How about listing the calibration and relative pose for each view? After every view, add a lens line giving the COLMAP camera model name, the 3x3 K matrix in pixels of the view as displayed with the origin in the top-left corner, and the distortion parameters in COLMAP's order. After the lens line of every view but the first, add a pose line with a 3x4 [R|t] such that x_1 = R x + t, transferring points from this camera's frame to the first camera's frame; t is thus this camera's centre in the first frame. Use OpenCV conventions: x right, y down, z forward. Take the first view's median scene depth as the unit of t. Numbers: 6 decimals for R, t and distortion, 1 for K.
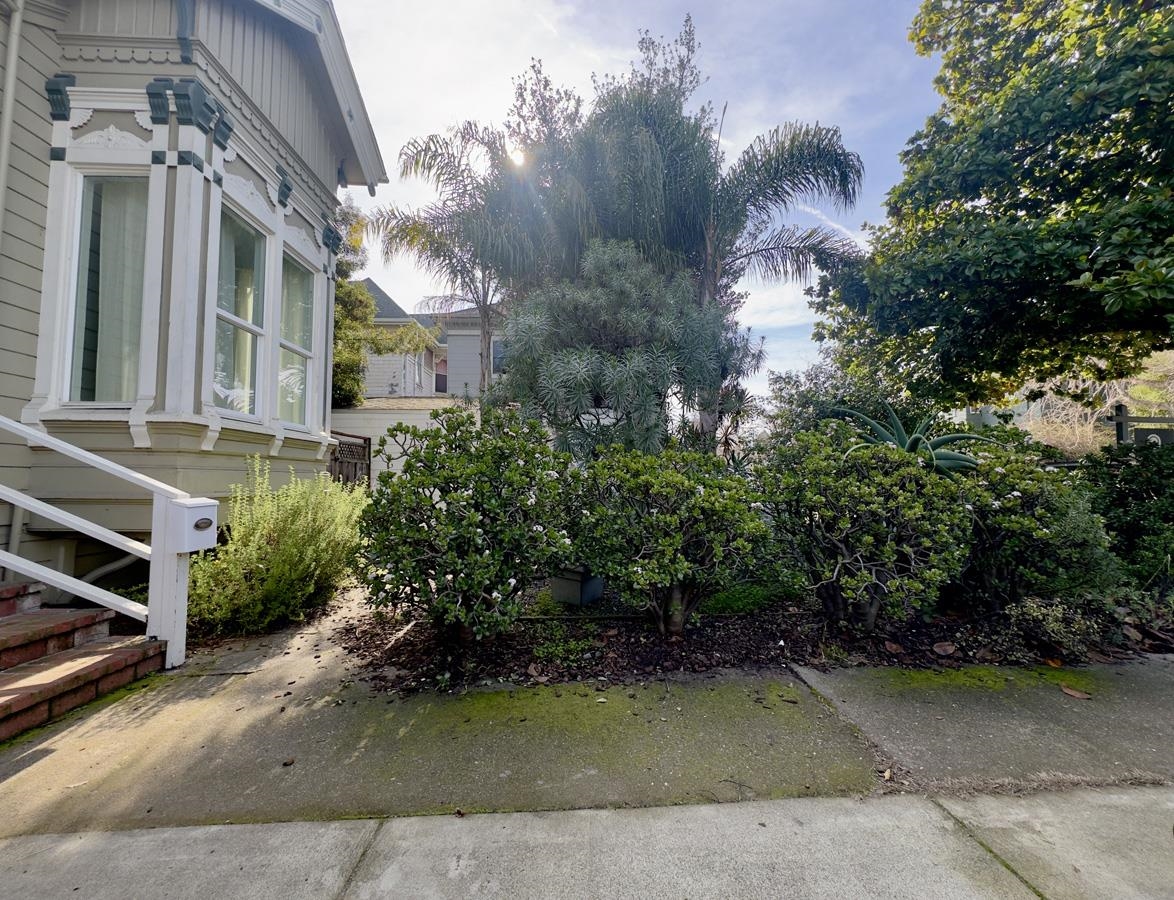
lens RADIAL K [[478.1, 0, 600.0], [0, 478.1, 452.8], [0, 0, 1]] dist [-0.001834, -0.000064]
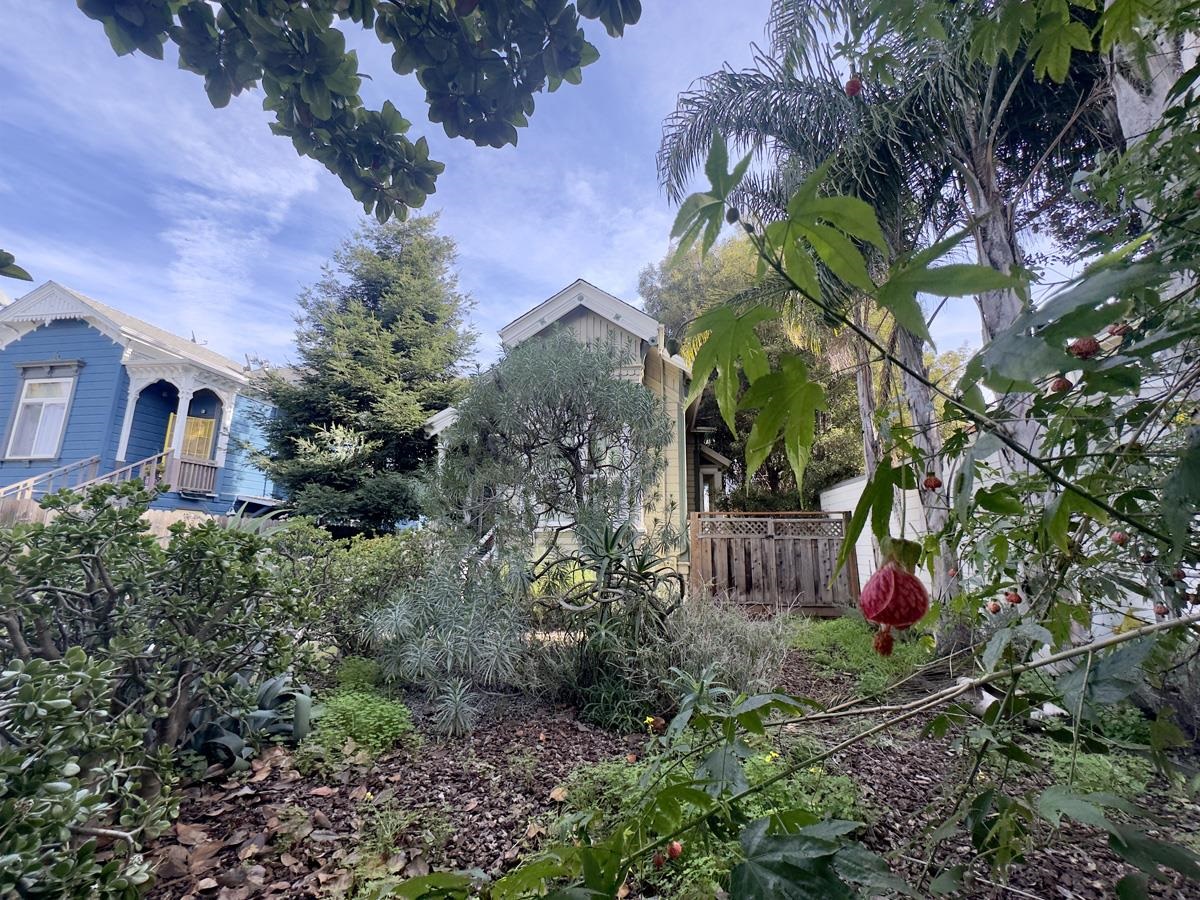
lens RADIAL K [[478.8, 0, 602.3], [0, 478.8, 453.9], [0, 0, 1]] dist [-0.001350, 0.000263]
pose [[-0.174566, -0.179166, -0.968208, 1.426485], [0.055543, 0.979948, -0.191353, 0.038581], [0.983078, -0.087181, -0.161114, 1.818104]]
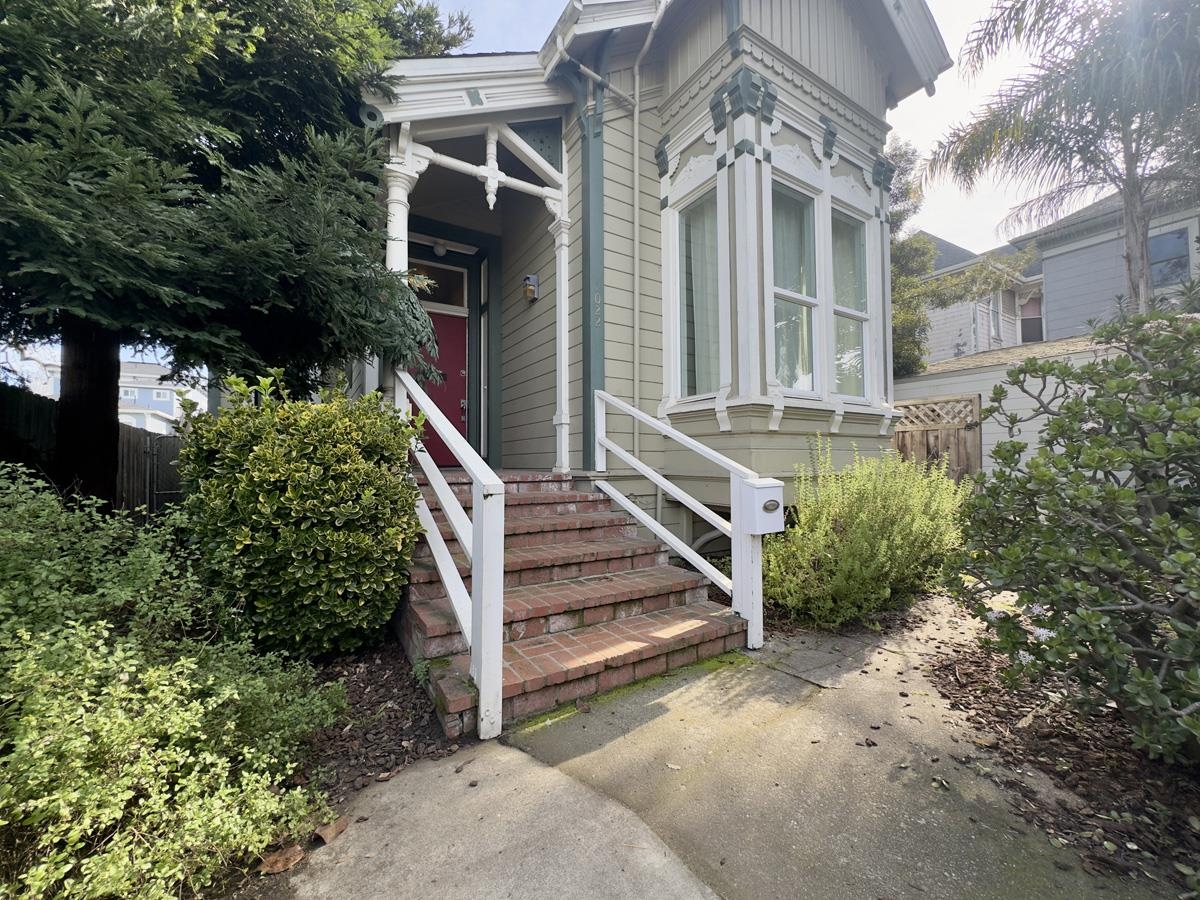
lens RADIAL K [[476.8, 0, 603.0], [0, 476.8, 452.7], [0, 0, 1]] dist [-0.000483, 0.000085]
pose [[0.497370, -0.022333, -0.867251, -0.139533], [0.059595, 0.998187, 0.008473, 0.012961], [0.865489, -0.055898, 0.497799, 0.197259]]
